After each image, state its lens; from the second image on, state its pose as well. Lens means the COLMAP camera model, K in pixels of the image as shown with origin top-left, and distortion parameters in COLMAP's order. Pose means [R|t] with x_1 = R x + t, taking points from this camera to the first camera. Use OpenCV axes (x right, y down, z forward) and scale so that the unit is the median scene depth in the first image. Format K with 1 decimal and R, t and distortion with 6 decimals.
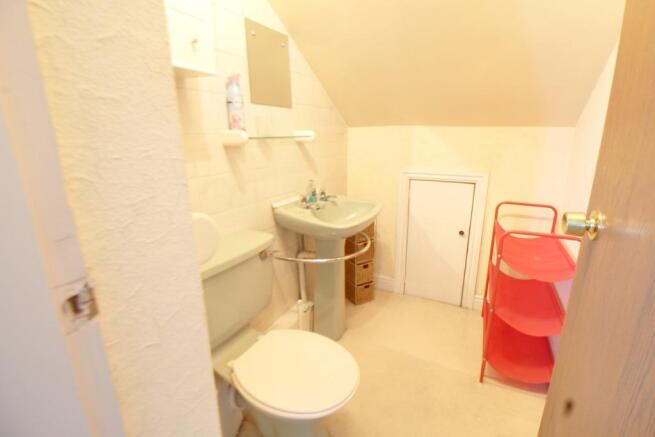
lens RADIAL K [[314.7, 0, 327.5], [0, 314.7, 218.5], [0, 0, 1]] dist [-0.002033, -0.000325]
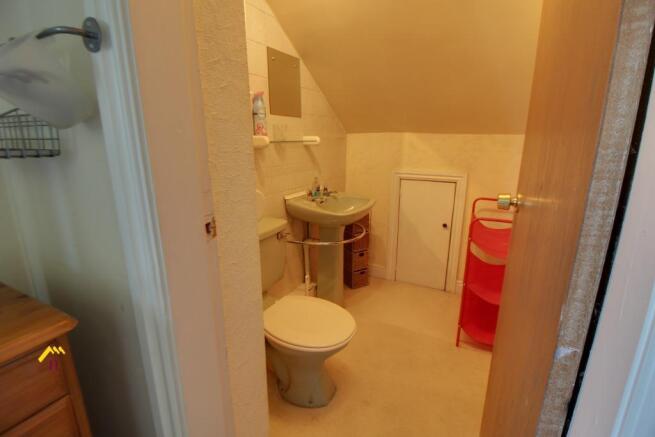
lens RADIAL K [[309.7, 0, 327.5], [0, 309.7, 218.5], [0, 0, 1]] dist [0.001030, 0.000016]
pose [[0.999926, 0.005405, 0.010908, -0.021271], [-0.005286, 0.999927, -0.010901, 0.046684], [-0.010966, 0.010843, 0.999881, -0.174704]]
